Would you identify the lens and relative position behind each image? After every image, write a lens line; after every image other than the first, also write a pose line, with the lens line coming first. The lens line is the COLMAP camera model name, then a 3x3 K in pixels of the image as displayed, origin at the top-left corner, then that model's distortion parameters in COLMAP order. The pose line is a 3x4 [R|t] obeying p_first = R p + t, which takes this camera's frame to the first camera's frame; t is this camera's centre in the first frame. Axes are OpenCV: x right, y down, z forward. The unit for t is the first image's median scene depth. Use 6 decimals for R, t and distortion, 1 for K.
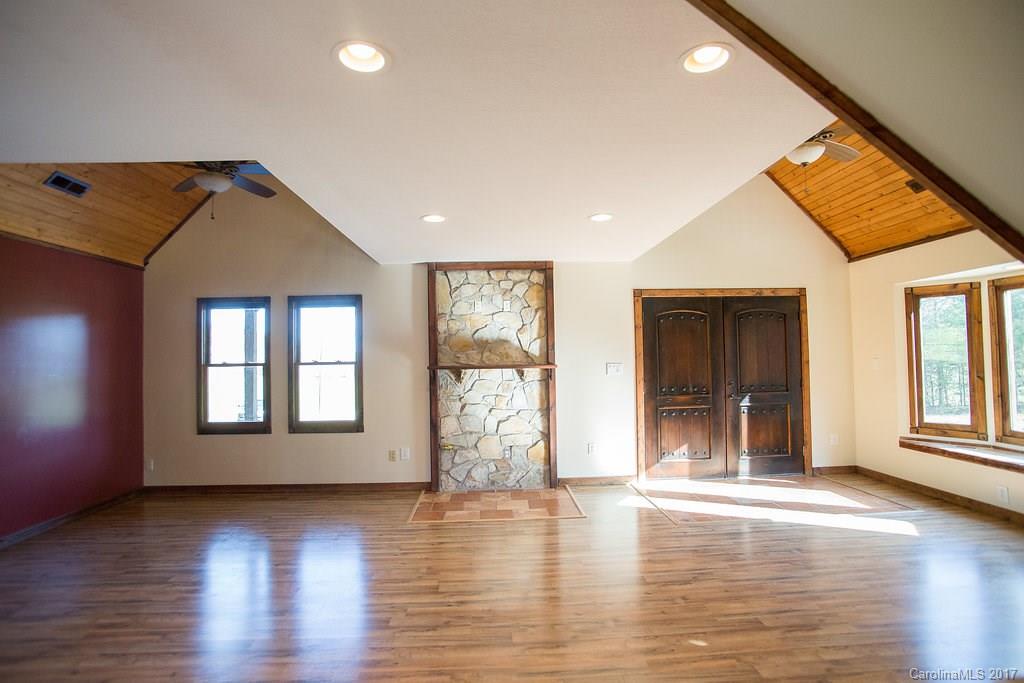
lens RADIAL K [[505.7, 0, 510.1], [0, 505.7, 338.8], [0, 0, 1]] dist [-0.071100, 0.027044]
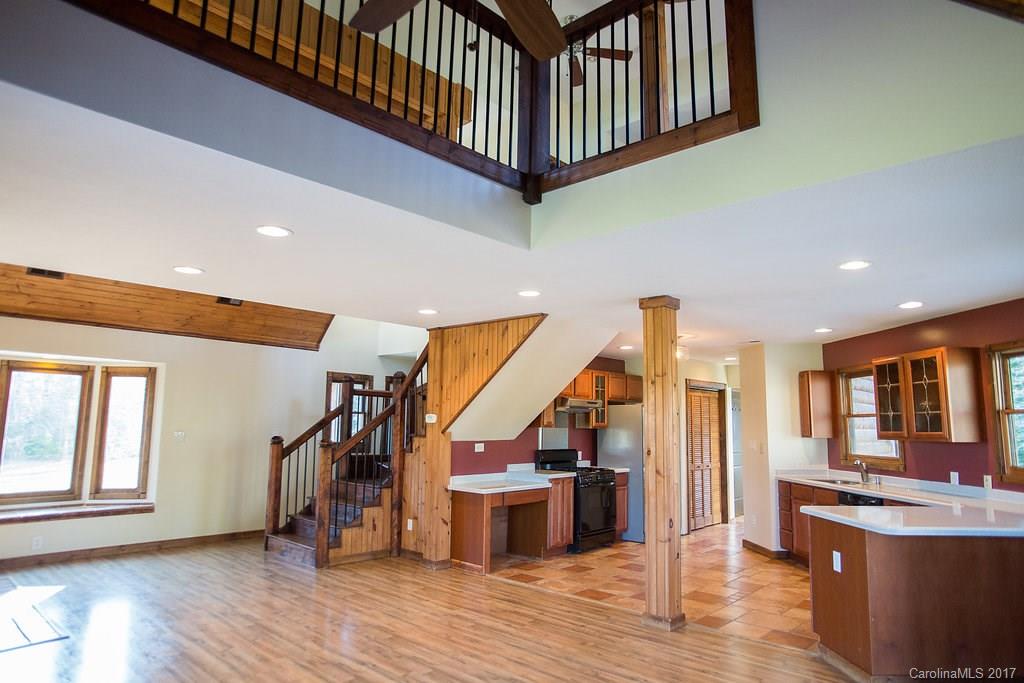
lens RADIAL K [[616.6, 0, 512.0], [0, 616.6, 343.8], [0, 0, 1]] dist [-0.063069, 0.039370]
pose [[-0.706698, 0.102067, 0.700114, -0.821143], [-0.026132, 0.985099, -0.169991, 0.048760], [-0.707032, -0.138427, -0.693500, 1.125225]]
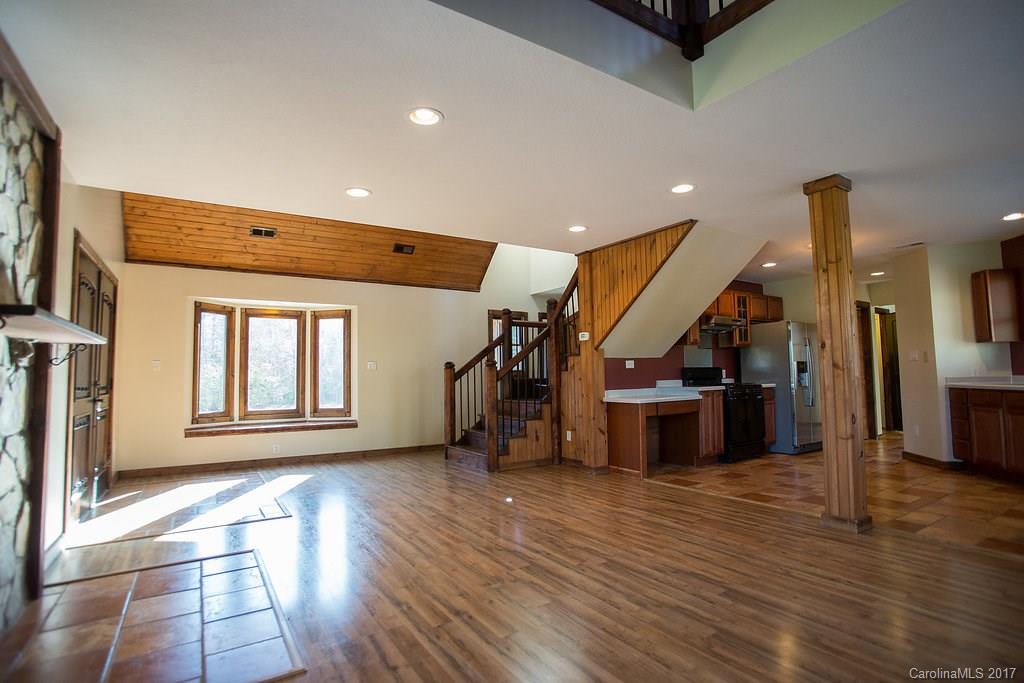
lens RADIAL K [[505.7, 0, 512.1], [0, 505.7, 341.4], [0, 0, 1]] dist [-0.071100, 0.027044]
pose [[-0.509500, 0.084972, 0.856265, -0.659090], [-0.005454, 0.994773, -0.101962, 0.122046], [-0.860453, -0.056620, -0.506374, 1.035531]]
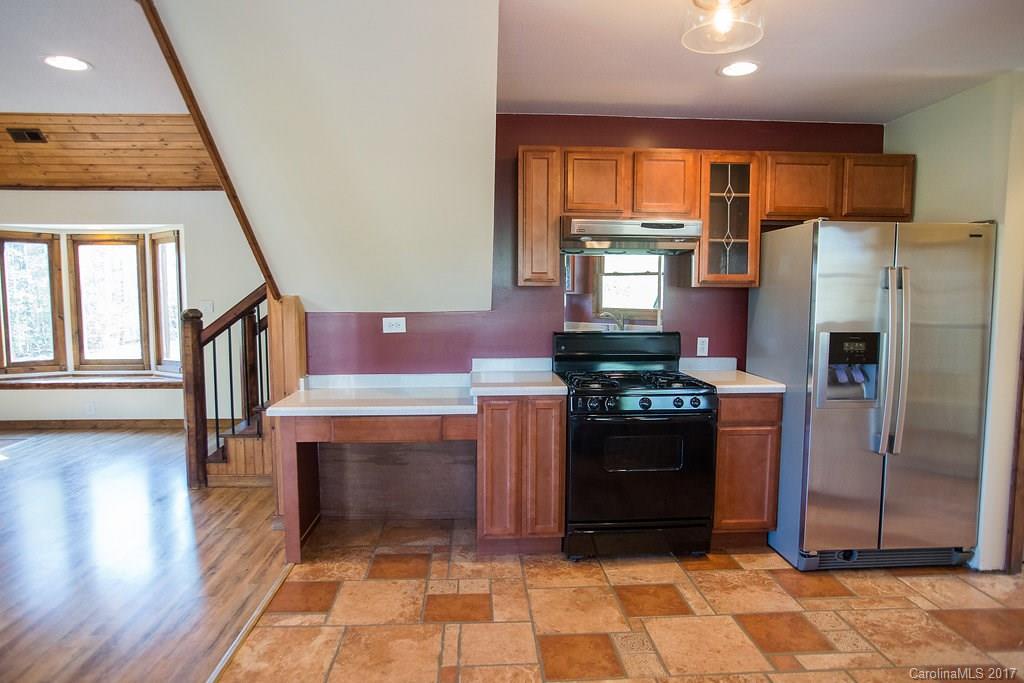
lens RADIAL K [[616.6, 0, 506.5], [0, 616.6, 343.5], [0, 0, 1]] dist [-0.063069, 0.039370]
pose [[-0.013274, -0.064030, 0.997860, -0.487554], [-0.036026, 0.997330, 0.063516, 0.012063], [-0.999263, -0.035106, -0.015546, -0.046855]]
